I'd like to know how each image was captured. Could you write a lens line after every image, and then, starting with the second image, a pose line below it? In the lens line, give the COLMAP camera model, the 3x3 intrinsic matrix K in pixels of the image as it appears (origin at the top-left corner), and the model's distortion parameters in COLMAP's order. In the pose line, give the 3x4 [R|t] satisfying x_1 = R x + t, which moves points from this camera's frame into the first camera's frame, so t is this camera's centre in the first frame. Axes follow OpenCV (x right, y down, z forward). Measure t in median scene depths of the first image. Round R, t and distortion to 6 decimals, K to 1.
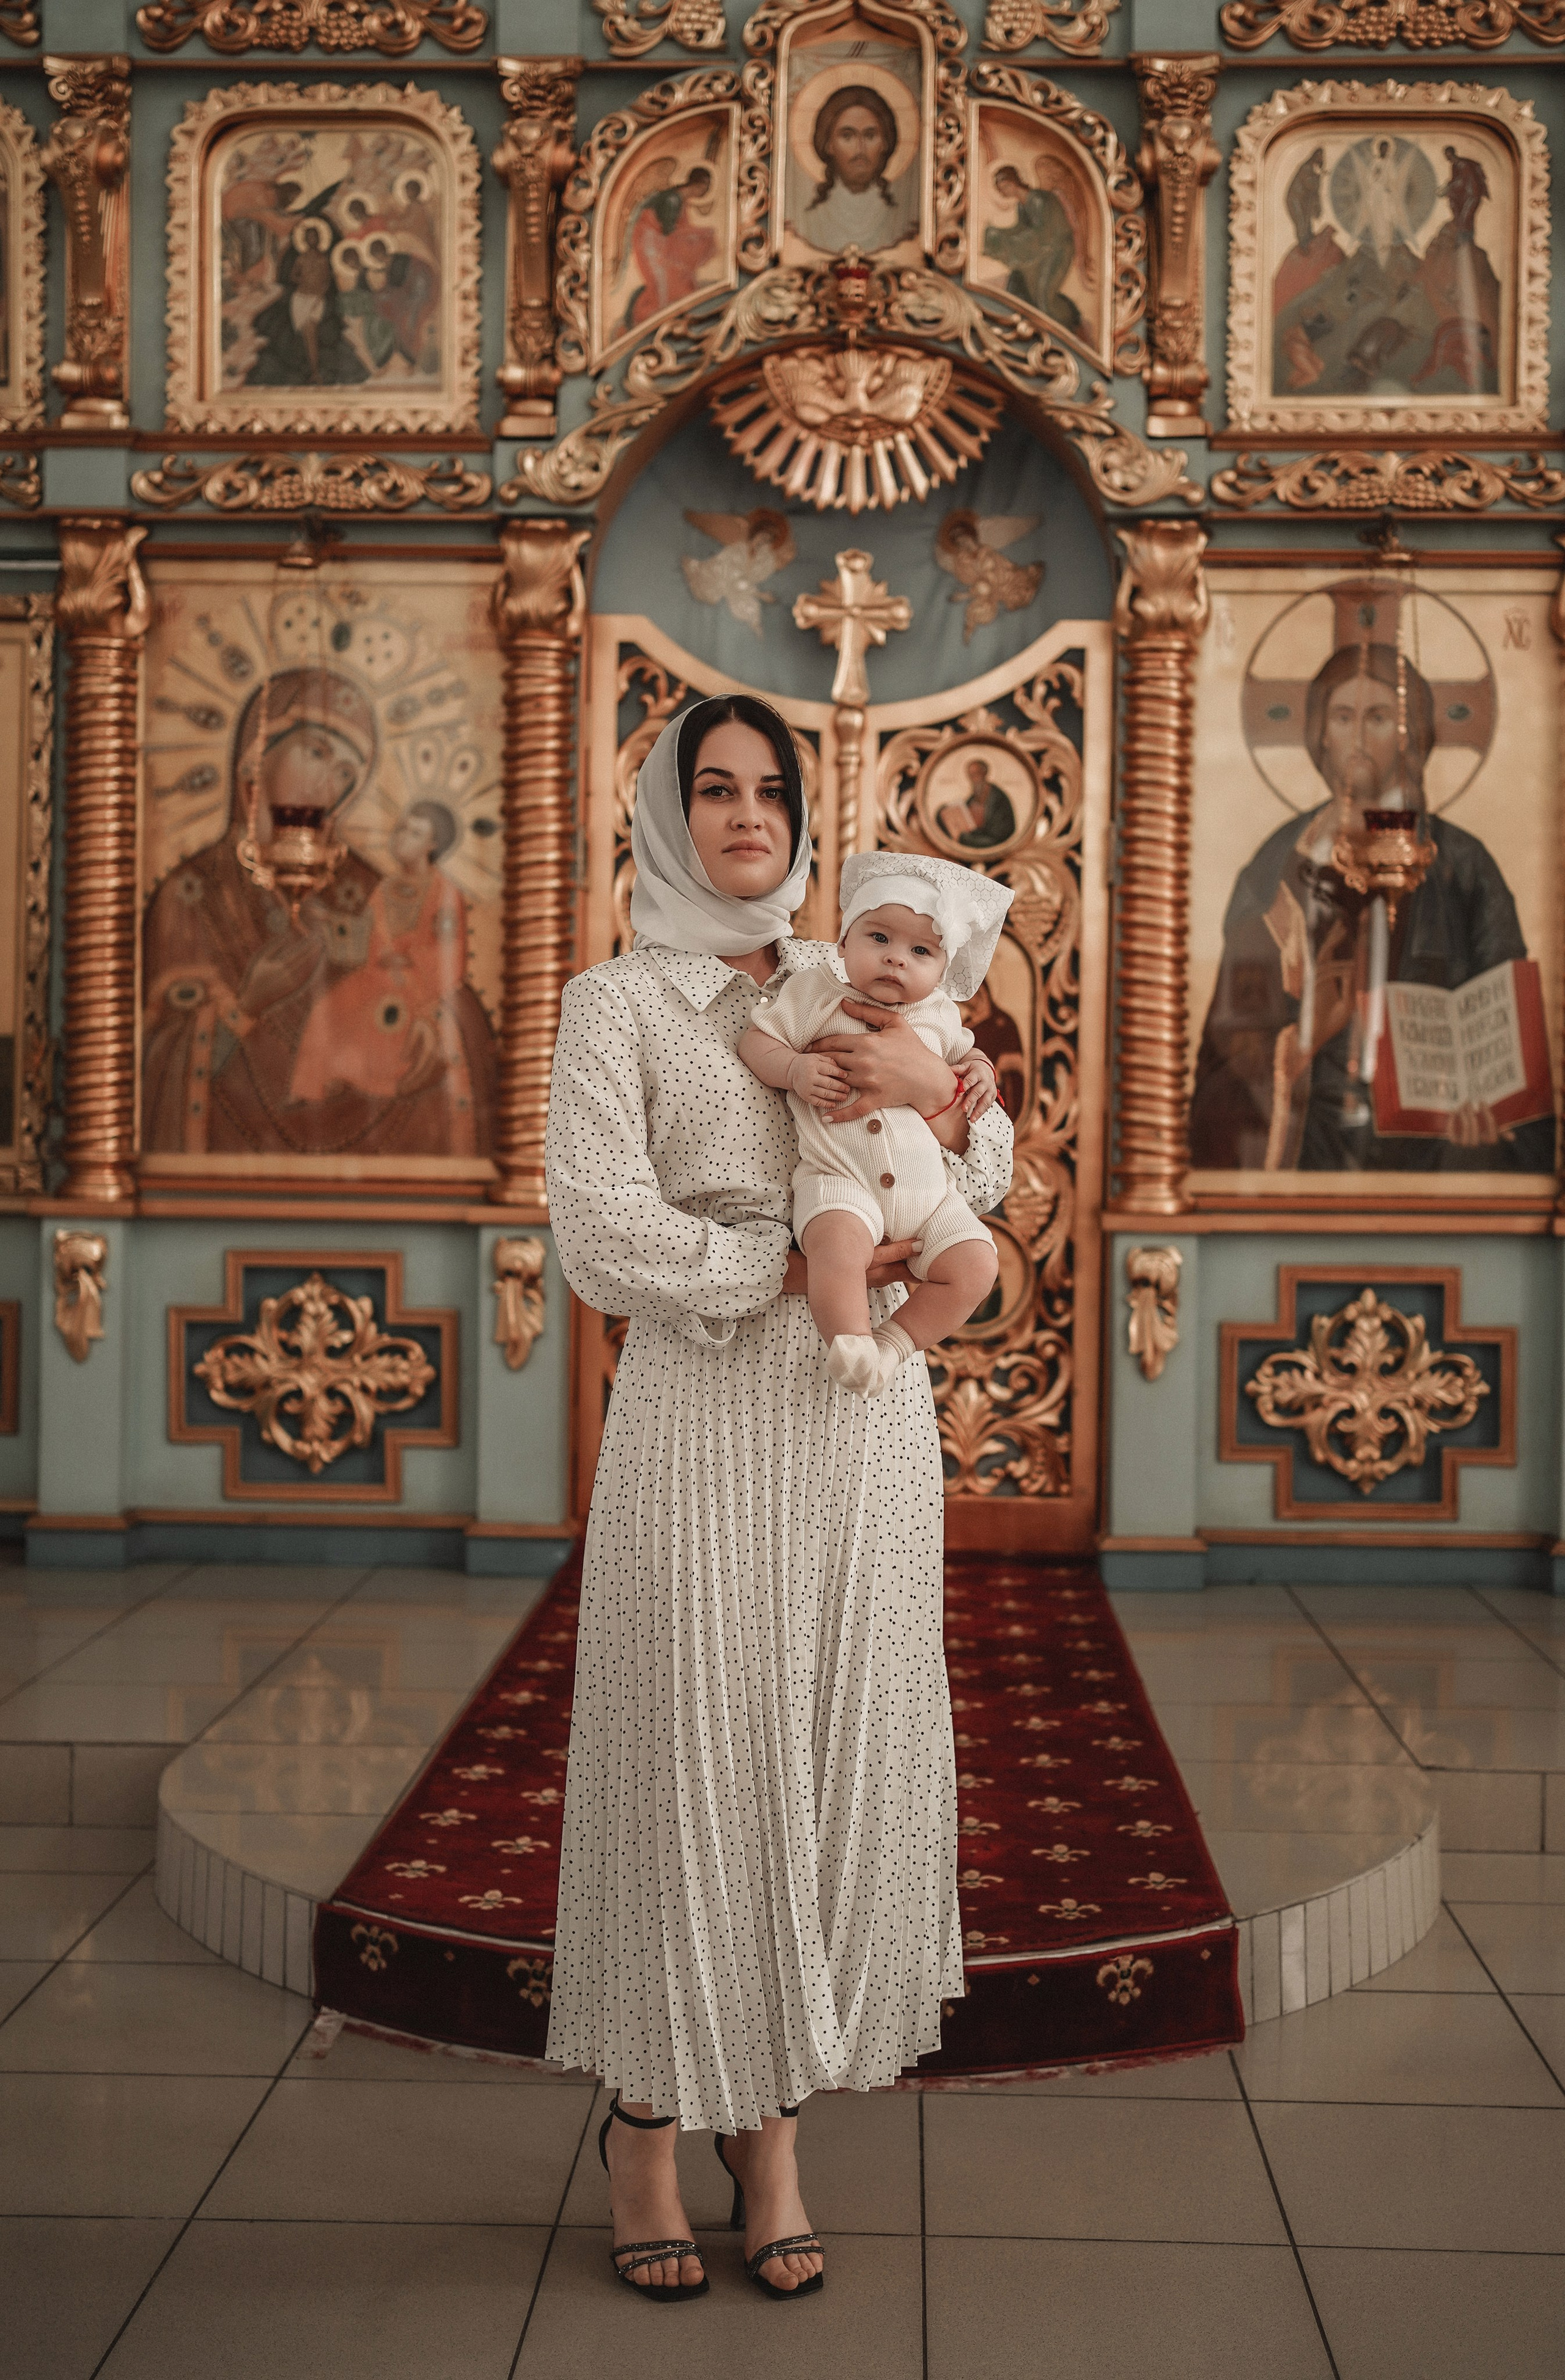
lens RADIAL K [[2673.1, 0, 786.2], [0, 2673.1, 1180.5], [0, 0, 1]] dist [0.058926, 0.000000]
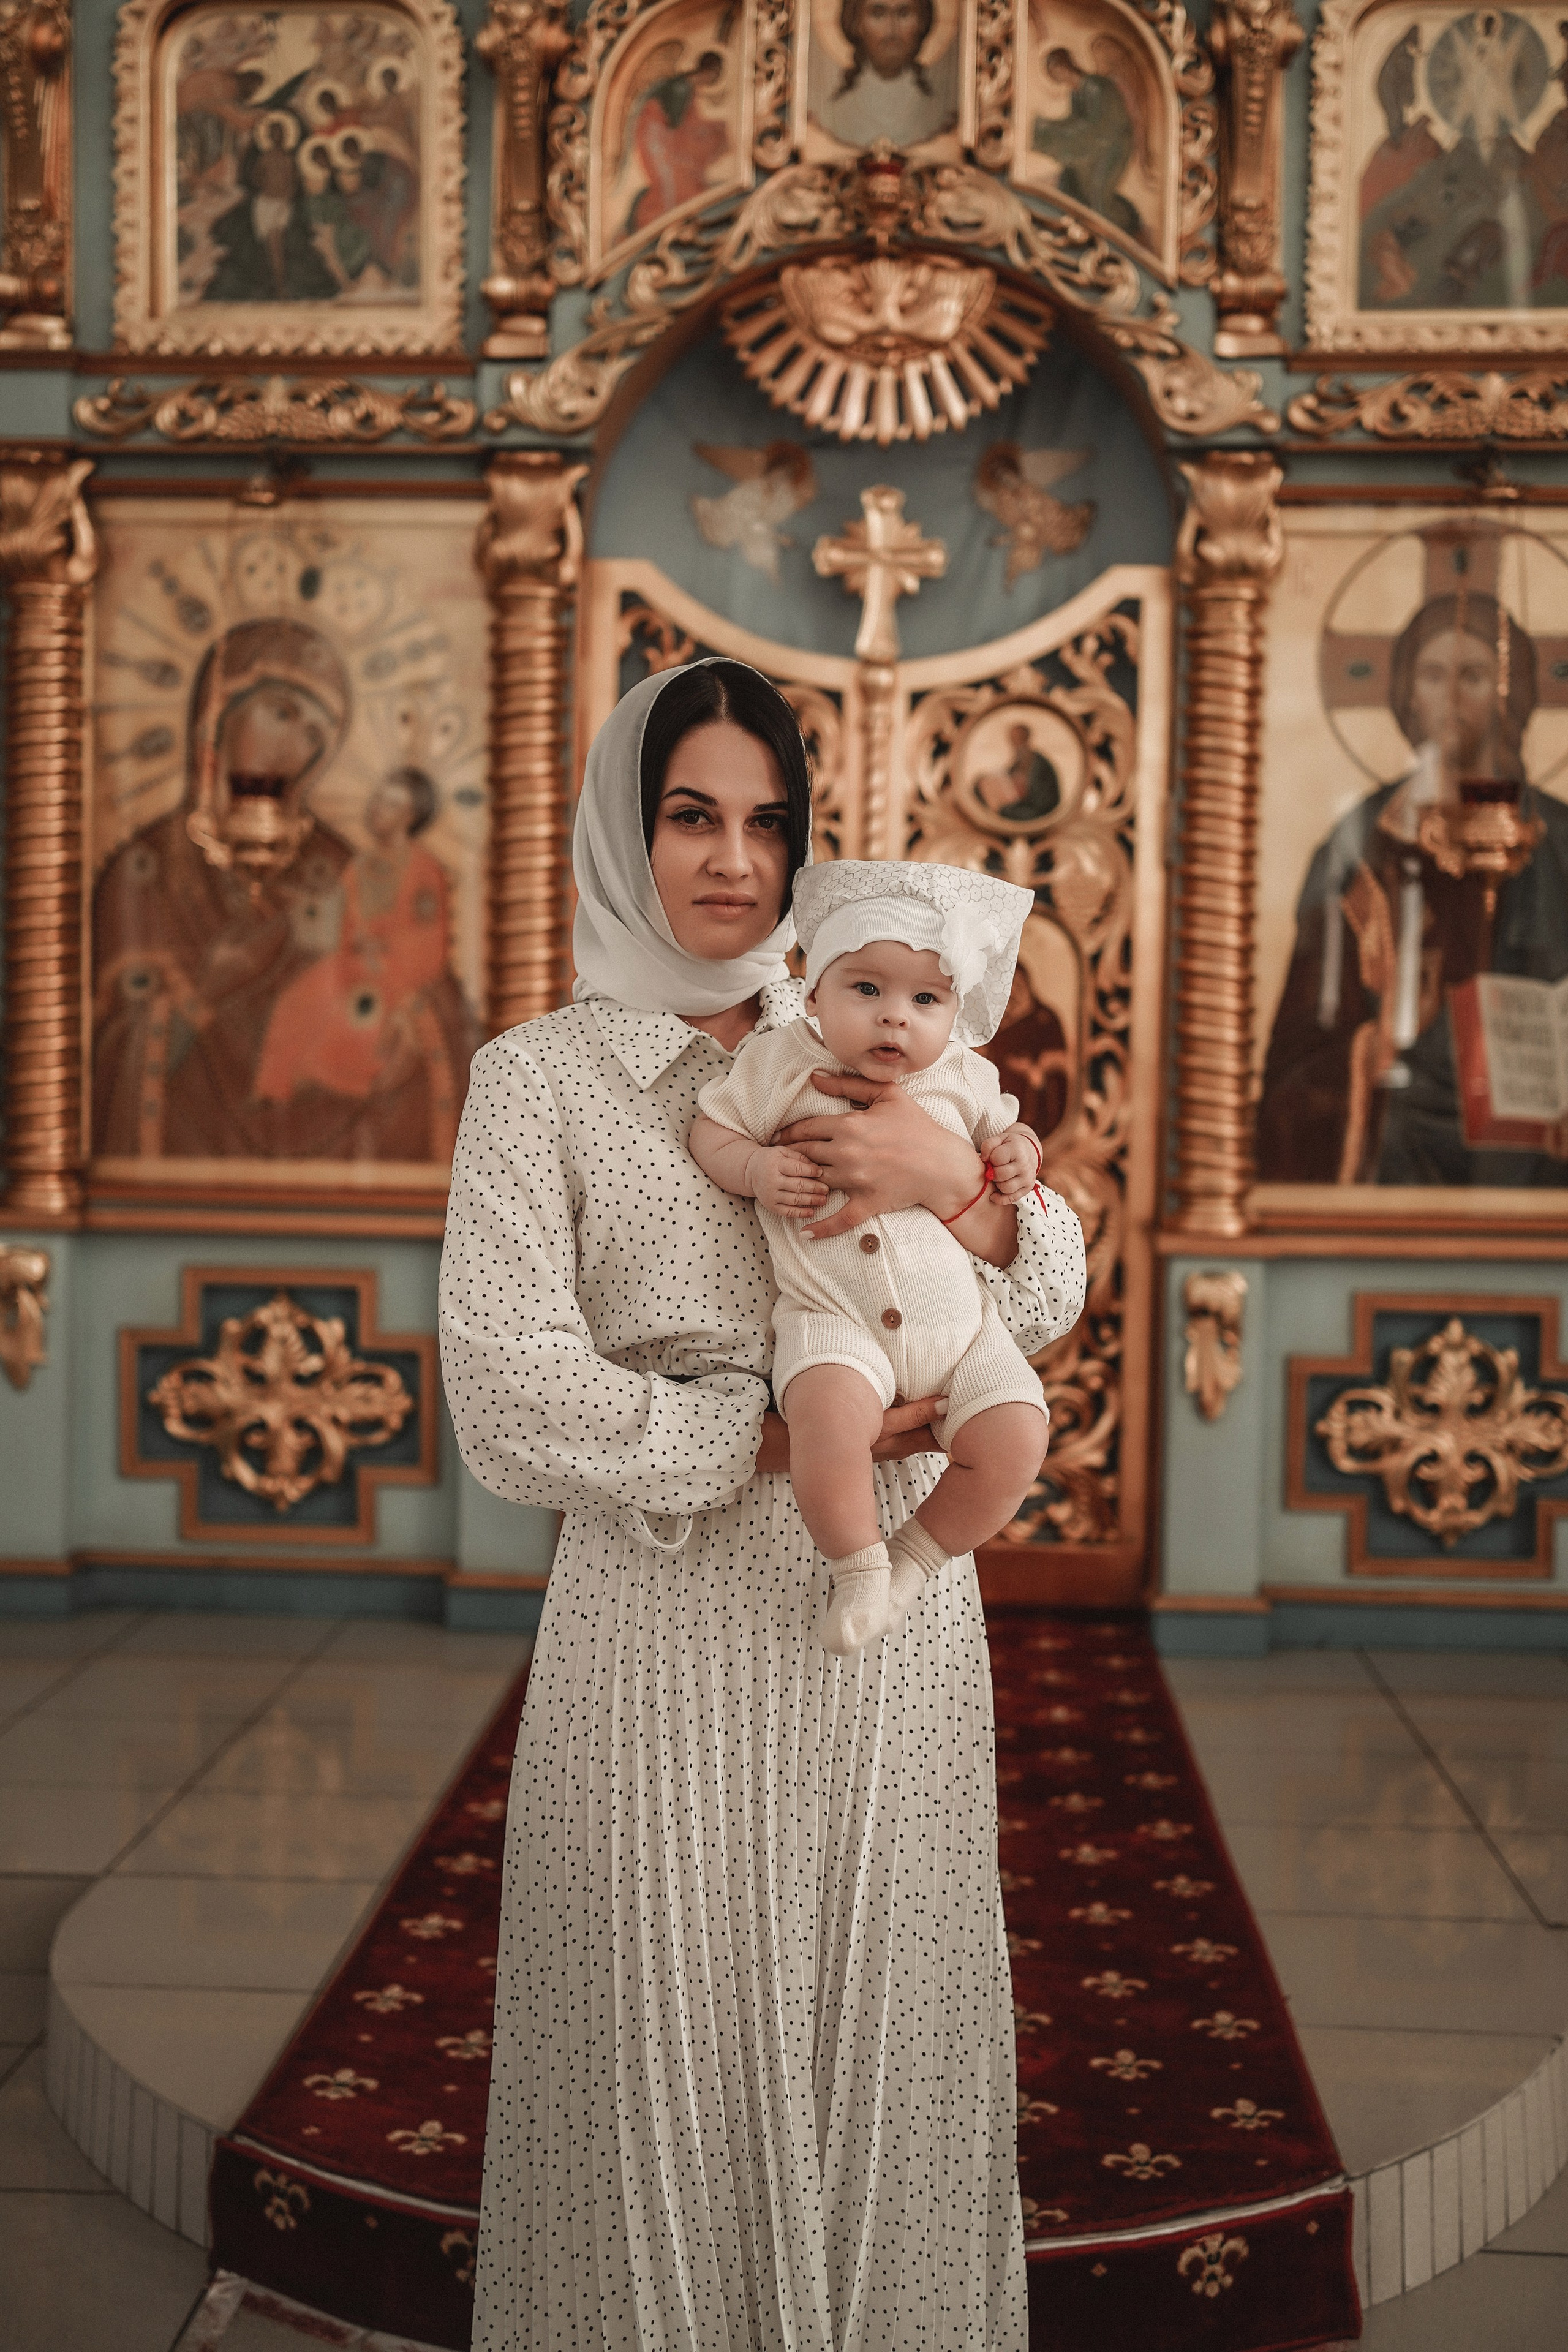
lens RADIAL K [[2641.3, 0, 778.7], [0, 2641.3, 1185.6], [0, 0, 1]] dist [0.058926, 0.000000]
pose [[0.999892, 0.004971, -0.013799, 0.004134], [-0.004742, 0.999851, 0.016610, -0.017730], [0.013880, -0.016542, 0.999767, 0.116021]]
